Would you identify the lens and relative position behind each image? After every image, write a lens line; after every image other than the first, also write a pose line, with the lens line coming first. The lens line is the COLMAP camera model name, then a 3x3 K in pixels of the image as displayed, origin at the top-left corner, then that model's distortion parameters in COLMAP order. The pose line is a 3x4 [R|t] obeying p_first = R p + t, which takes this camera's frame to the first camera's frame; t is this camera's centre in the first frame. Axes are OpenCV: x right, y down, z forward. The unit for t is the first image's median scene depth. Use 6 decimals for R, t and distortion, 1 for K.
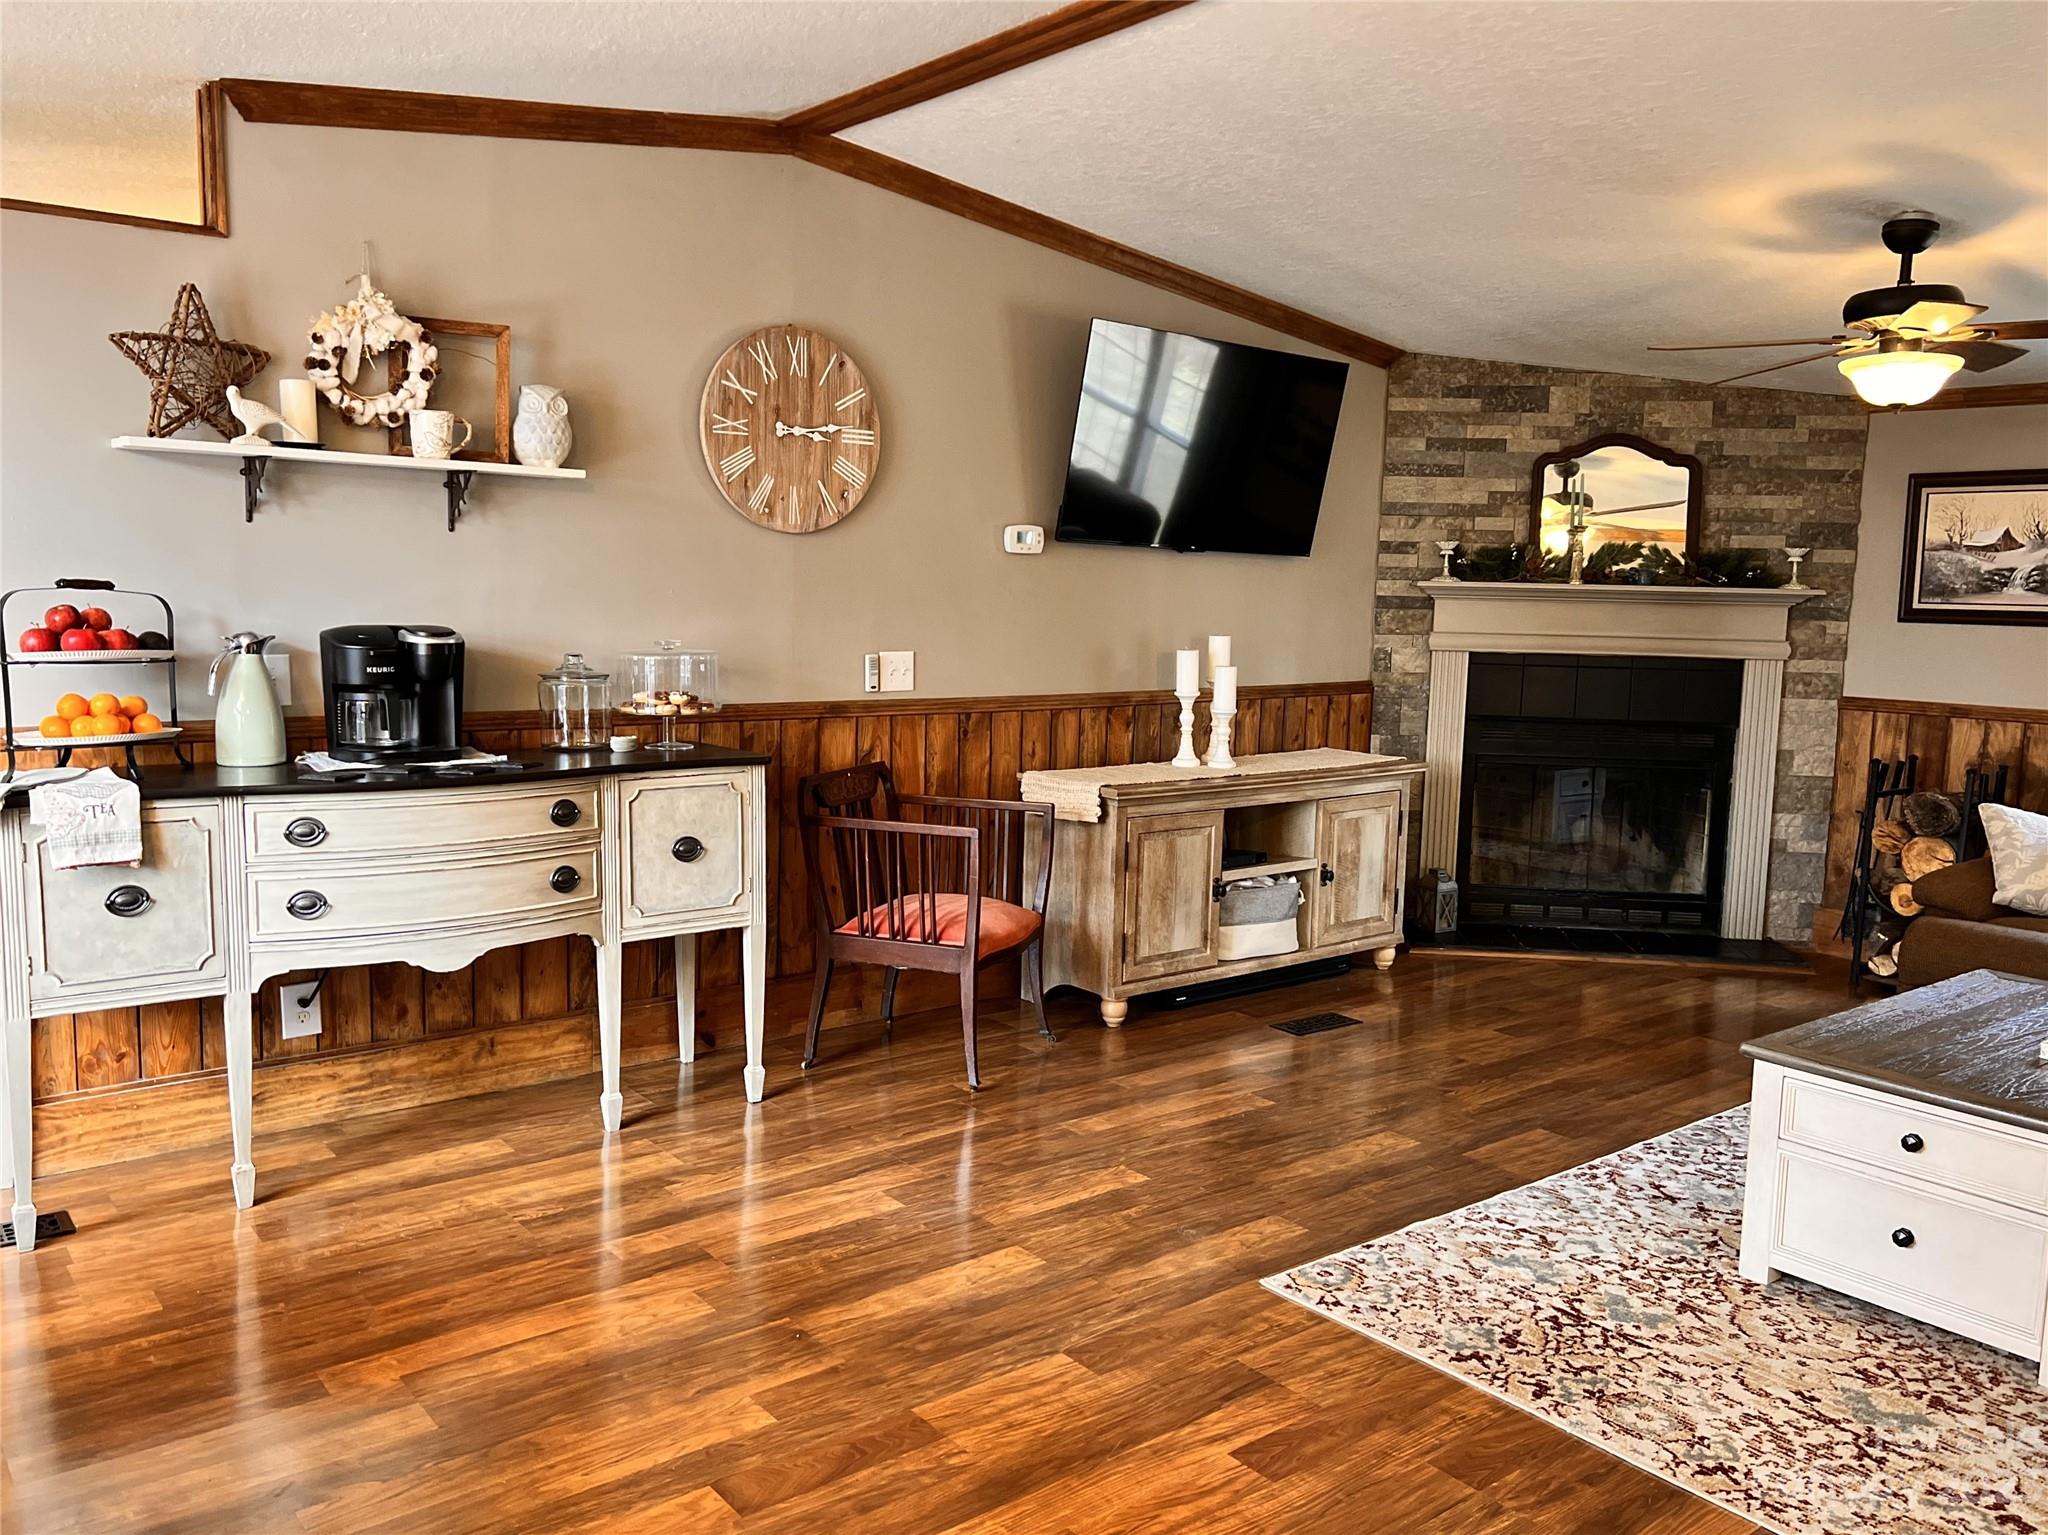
lens RADIAL K [[1535.7, 0, 992.6], [0, 1535.7, 823.3], [0, 0, 1]] dist [0.051967, -0.063970]
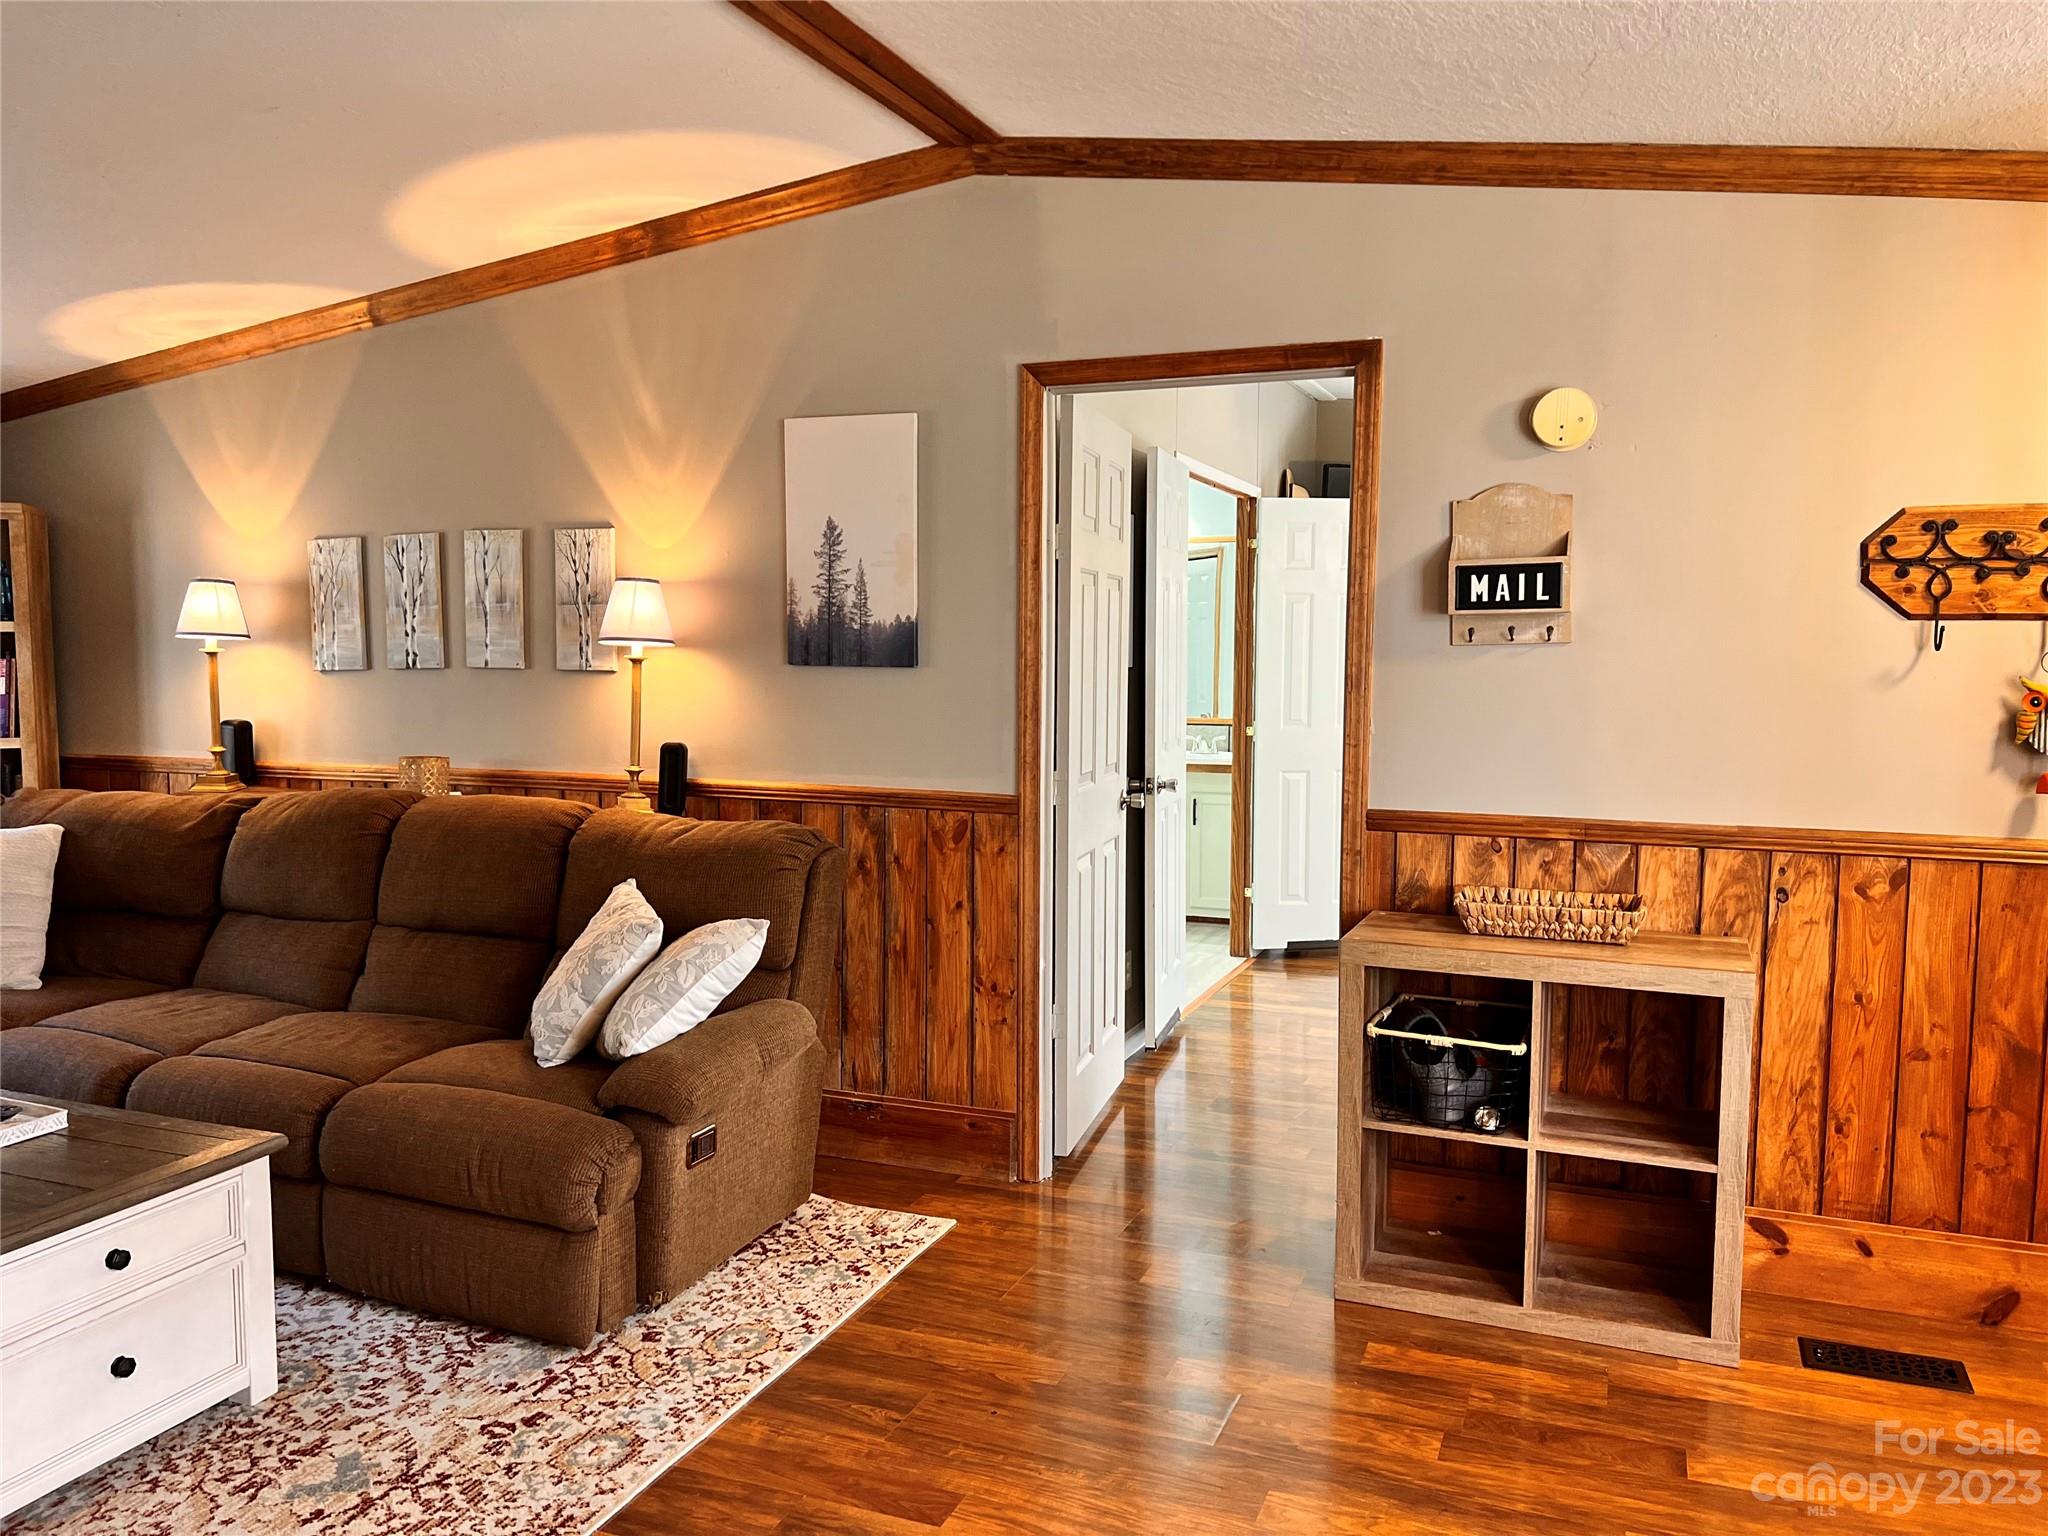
lens RADIAL K [[1535.7, 0, 1013.6], [0, 1535.7, 770.4], [0, 0, 1]] dist [0.051967, -0.063970]
pose [[-0.490226, -0.102321, 0.865569, -0.321848], [0.126372, 0.974248, 0.186740, -0.136526], [-0.862386, 0.200928, -0.464671, 0.712900]]
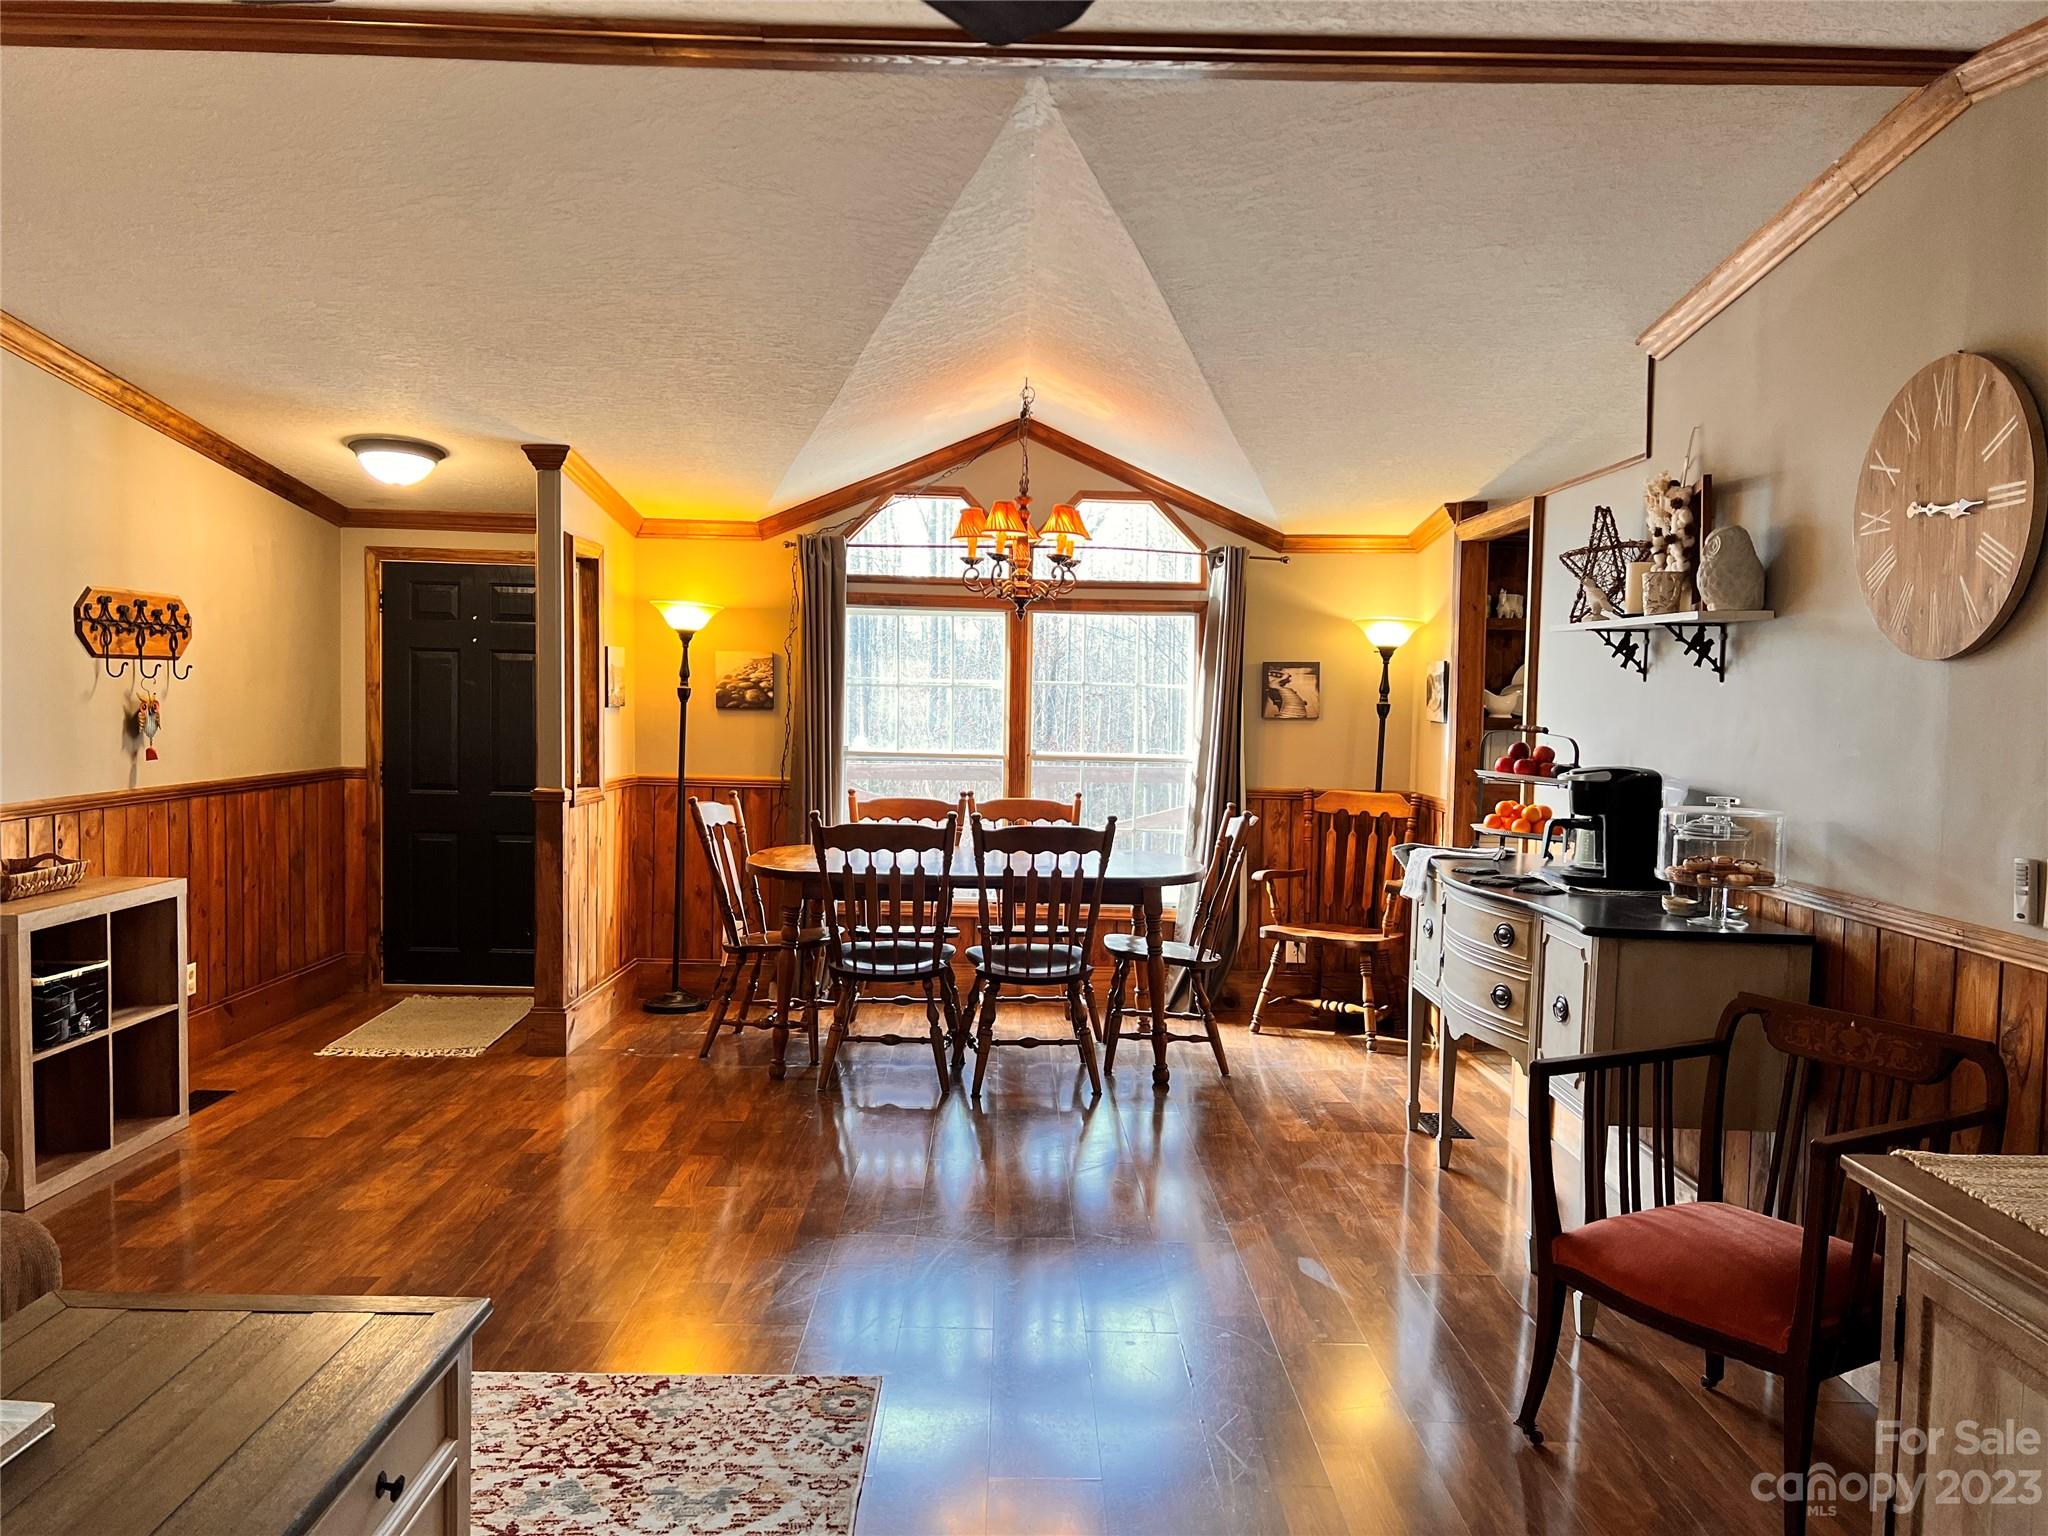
lens RADIAL K [[1535.7, 0, 1055.0], [0, 1535.7, 790.1], [0, 0, 1]] dist [0.051967, -0.063970]
pose [[-0.581874, 0.016383, -0.813114, 0.768170], [-0.159629, 0.978049, 0.133939, -0.195440], [0.797459, 0.207732, -0.566486, 1.312823]]
